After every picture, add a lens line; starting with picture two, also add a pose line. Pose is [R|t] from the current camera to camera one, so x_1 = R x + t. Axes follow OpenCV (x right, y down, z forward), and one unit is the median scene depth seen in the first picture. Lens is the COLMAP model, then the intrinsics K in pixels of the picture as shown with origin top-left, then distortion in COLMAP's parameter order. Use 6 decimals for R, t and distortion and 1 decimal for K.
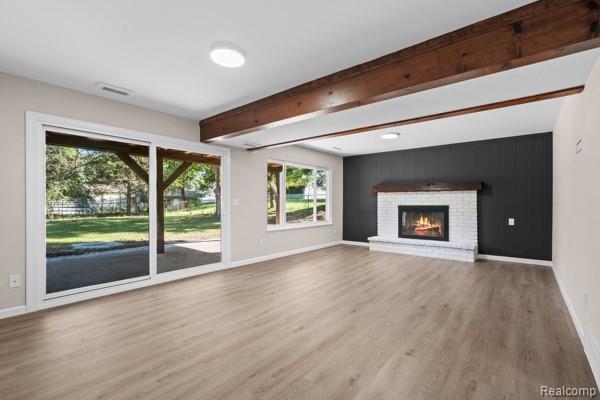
lens RADIAL K [[273.7, 0, 300.1], [0, 273.7, 201.6], [0, 0, 1]] dist [-0.009862, 0.003521]
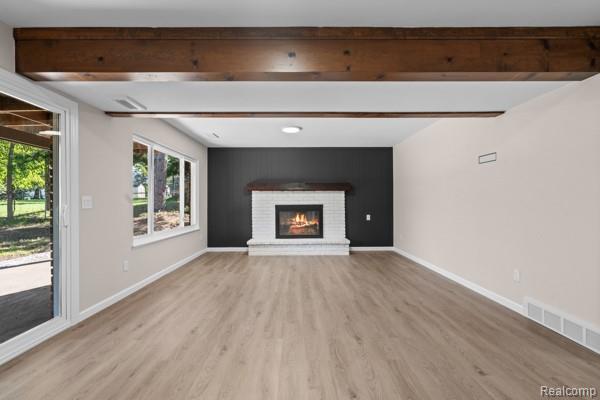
lens RADIAL K [[273.7, 0, 299.6], [0, 273.7, 201.2], [0, 0, 1]] dist [-0.009862, 0.003521]
pose [[0.766625, -0.001720, 0.642093, -0.219036], [0.001439, 0.999999, 0.000961, 0.000825], [-0.642093, 0.000187, 0.766626, 0.249504]]
